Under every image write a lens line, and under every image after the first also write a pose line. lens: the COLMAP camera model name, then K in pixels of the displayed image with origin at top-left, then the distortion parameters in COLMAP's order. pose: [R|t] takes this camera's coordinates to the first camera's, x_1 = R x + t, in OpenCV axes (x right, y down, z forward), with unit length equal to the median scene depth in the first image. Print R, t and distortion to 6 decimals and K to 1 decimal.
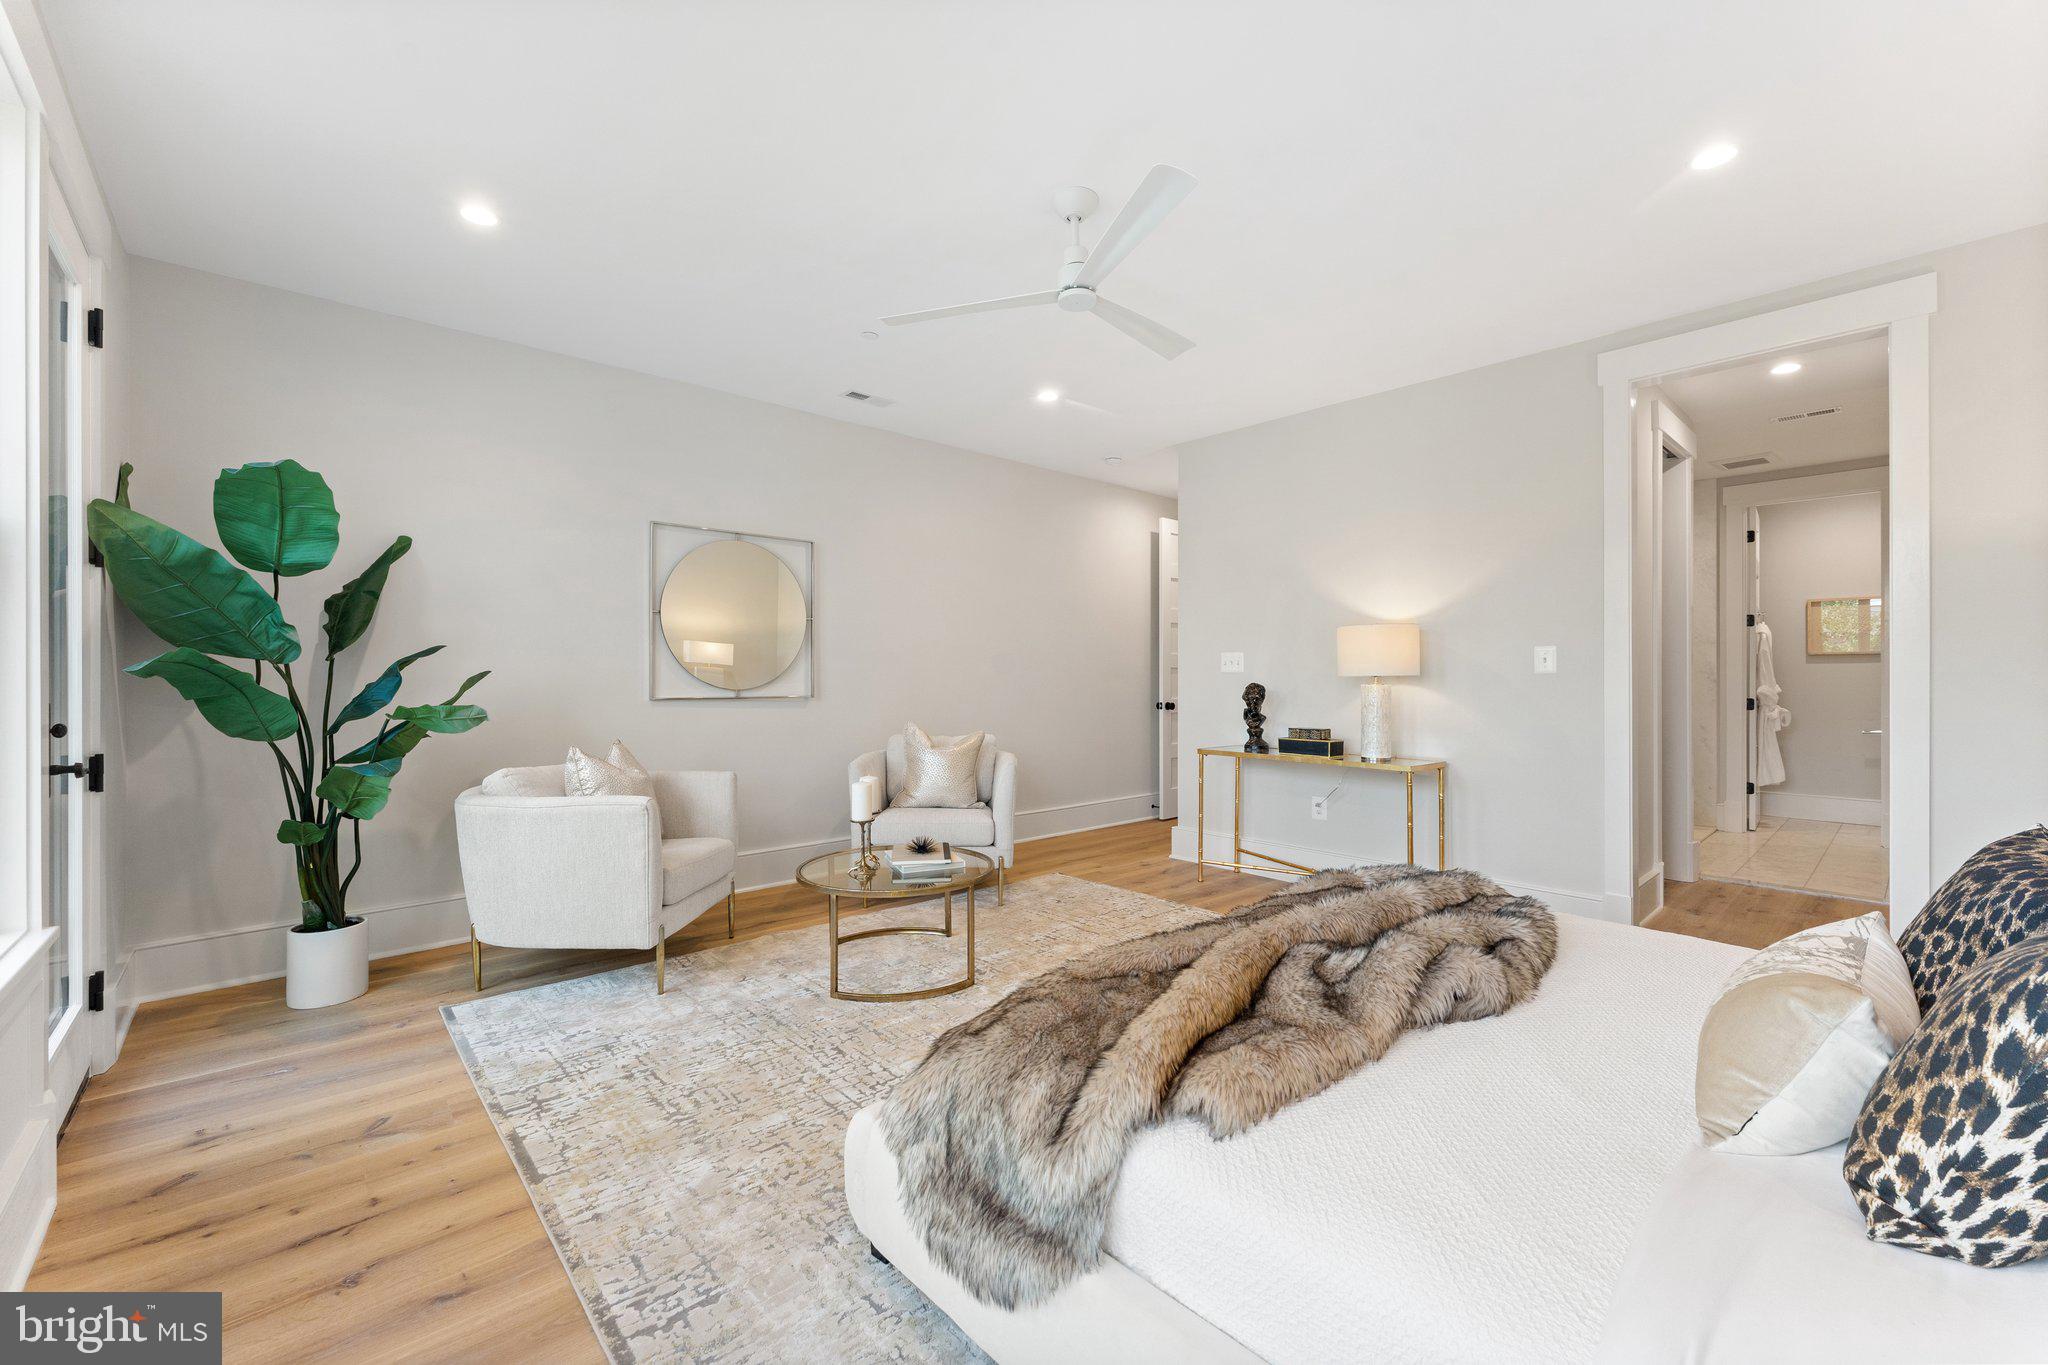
lens RADIAL K [[826.0, 0, 1034.1], [0, 826.0, 670.1], [0, 0, 1]] dist [-0.000762, -0.000023]
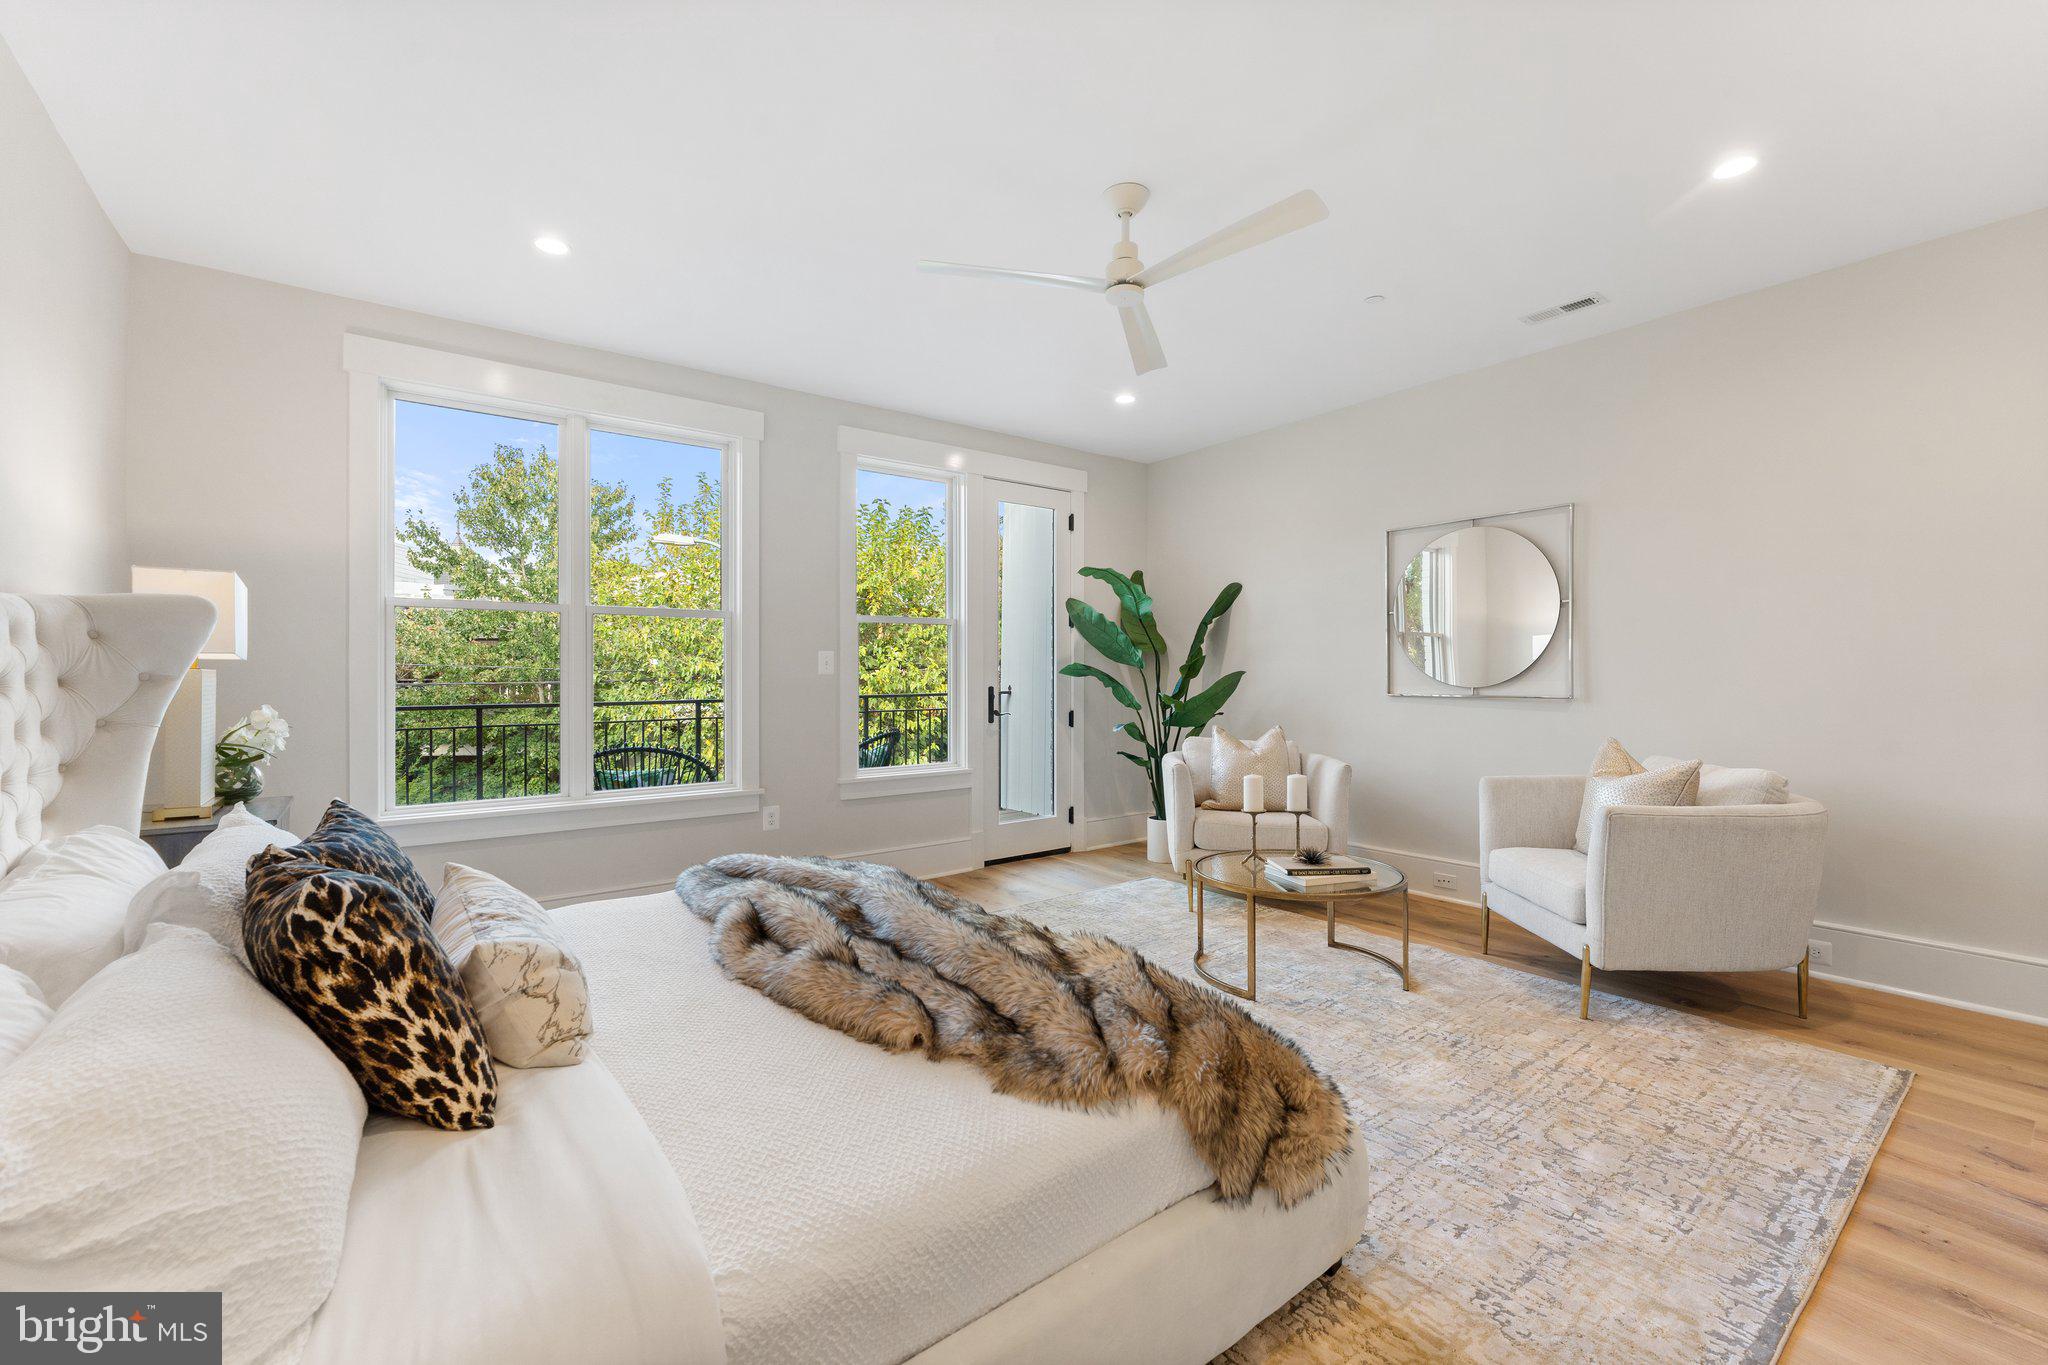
lens RADIAL K [[831.3, 0, 1024.0], [0, 831.3, 682.5], [0, 0, 1]] dist [-0.000427, -0.000025]
pose [[-0.094168, 0.004691, -0.995545, 0.621178], [0.012118, 0.999920, 0.003565, 0.007889], [0.995483, -0.011728, -0.094217, 0.584310]]
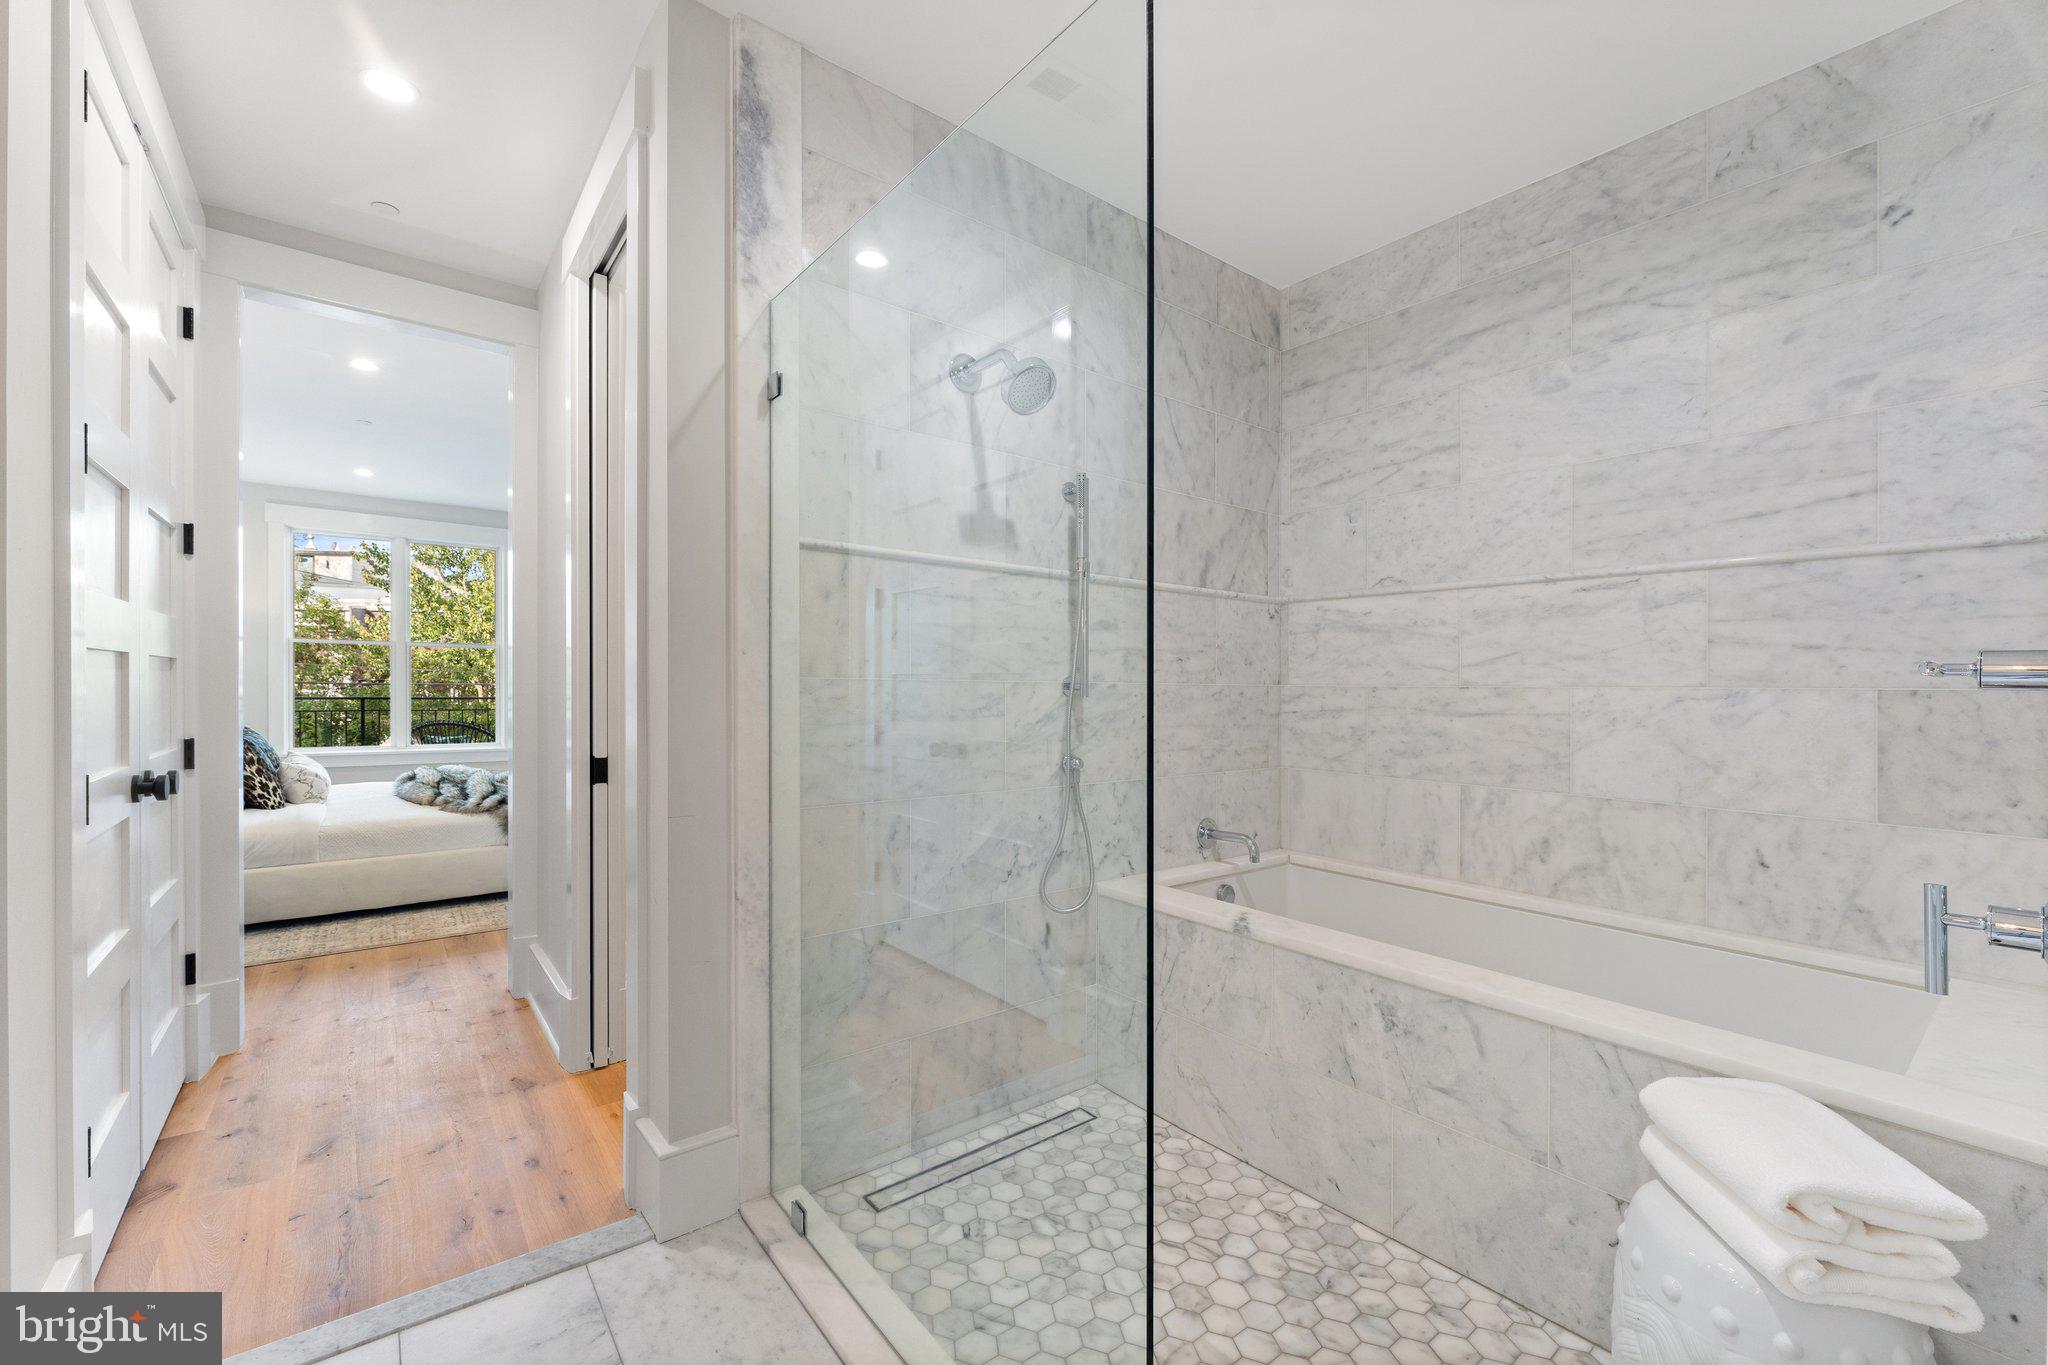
lens RADIAL K [[826.3, 0, 1024.0], [0, 826.3, 682.5], [0, 0, 1]] dist [0.000082, -0.000042]
pose [[-0.077179, 0.000516, -0.997017, 1.262141], [0.005738, 0.999984, 0.000074, 0.011108], [0.997001, -0.005715, -0.077180, 1.325598]]
